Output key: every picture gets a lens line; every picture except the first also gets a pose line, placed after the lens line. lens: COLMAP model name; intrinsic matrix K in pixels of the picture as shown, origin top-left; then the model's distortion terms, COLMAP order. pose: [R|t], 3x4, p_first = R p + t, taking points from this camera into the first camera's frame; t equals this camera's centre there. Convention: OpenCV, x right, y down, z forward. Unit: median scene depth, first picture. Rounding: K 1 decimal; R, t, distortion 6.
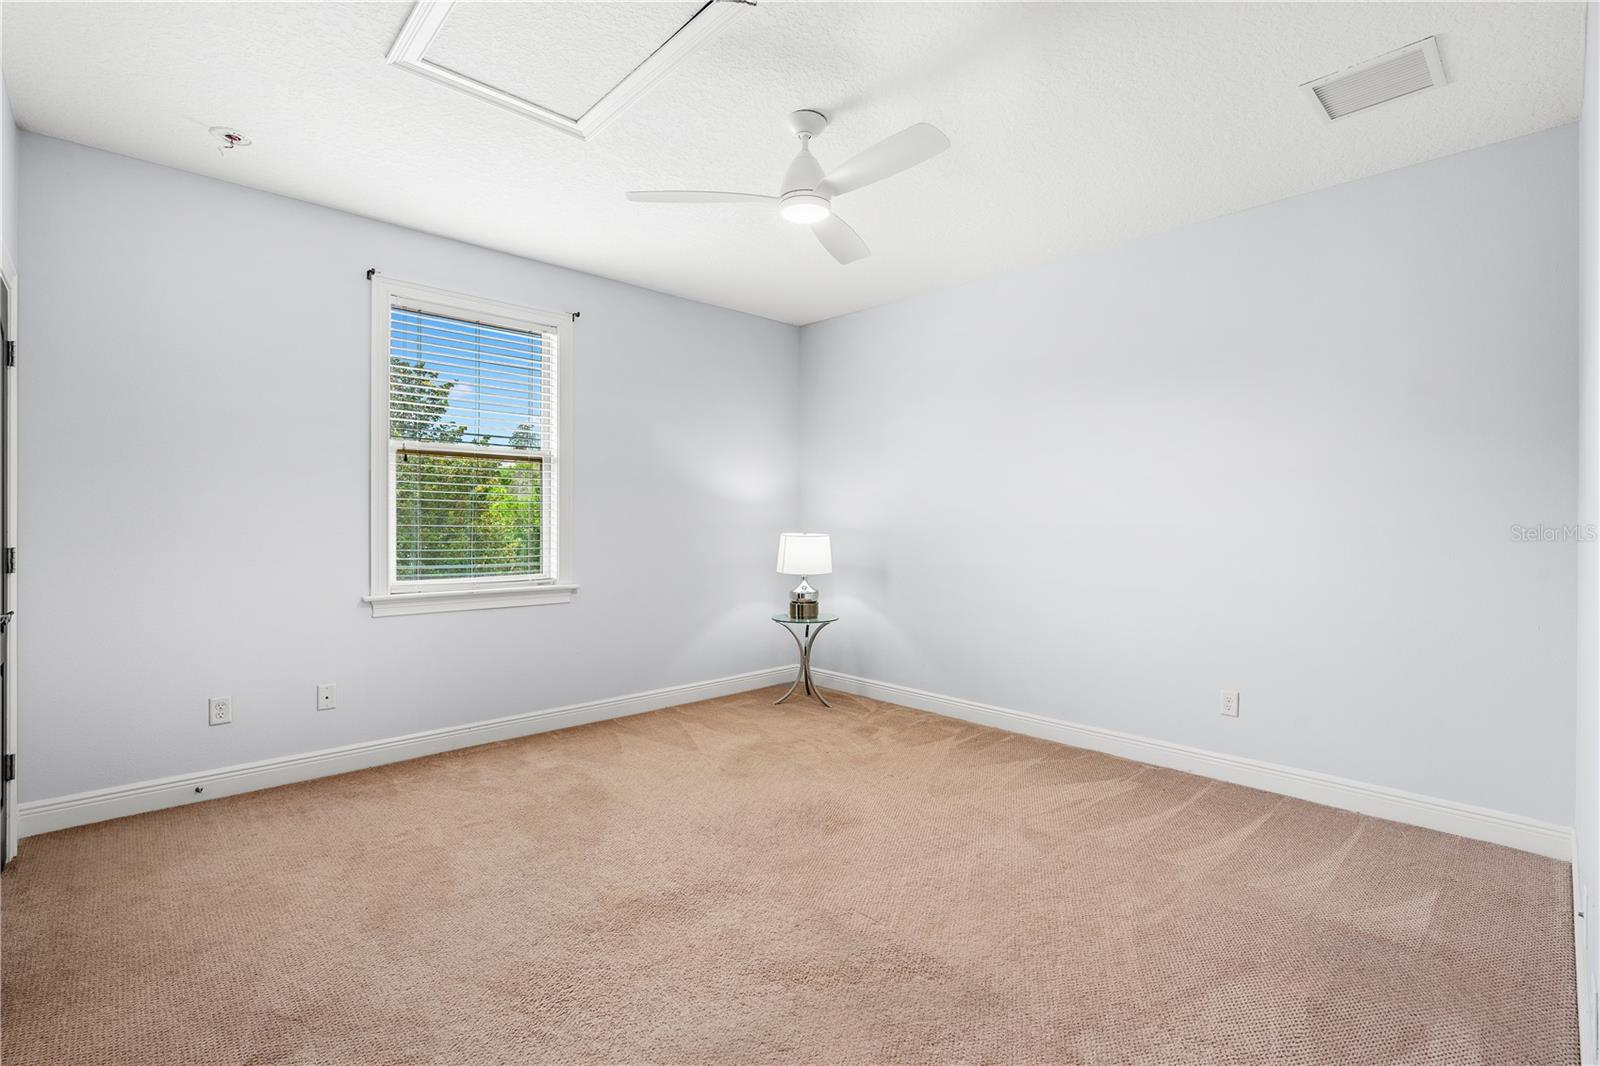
lens RADIAL K [[725.5, 0, 791.9], [0, 725.5, 515.7], [0, 0, 1]] dist [-0.005430, 0.000658]
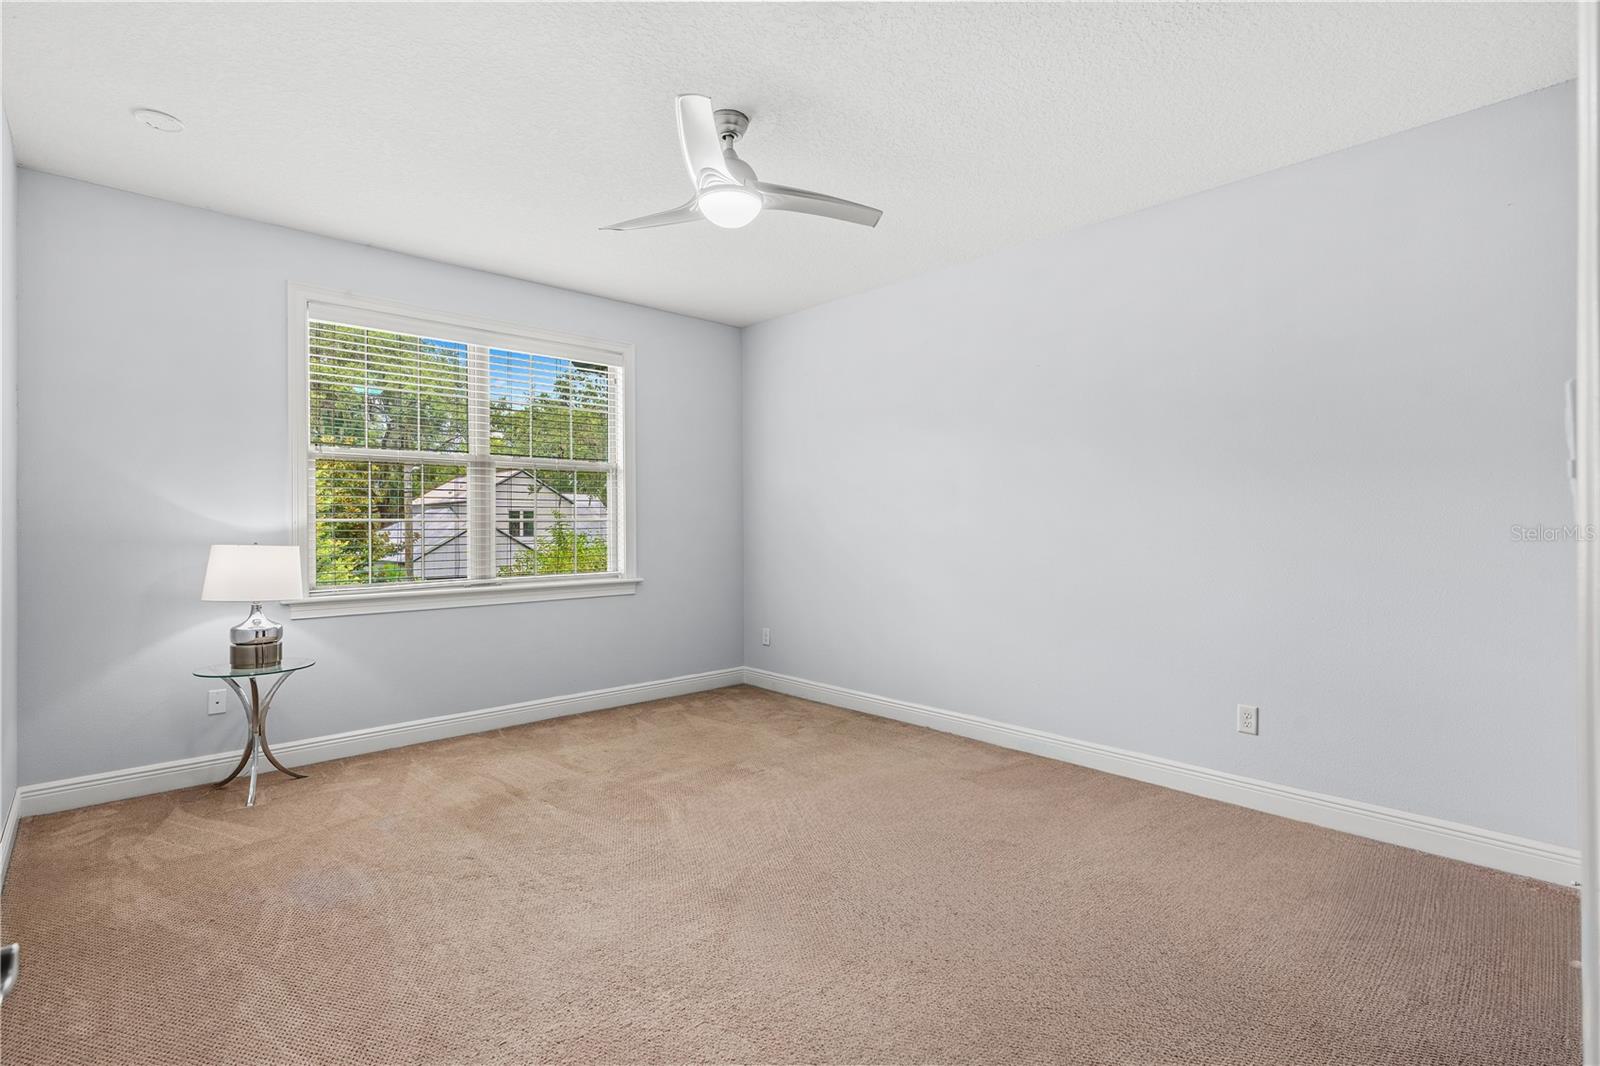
lens RADIAL K [[619.4, 0, 811.6], [0, 619.4, 521.9], [0, 0, 1]] dist [0.000078, -0.000351]
pose [[0.996815, -0.003447, -0.079673, 0.589548], [0.003891, 0.999978, 0.005420, 0.003504], [0.079653, -0.005713, 0.996806, 0.457771]]
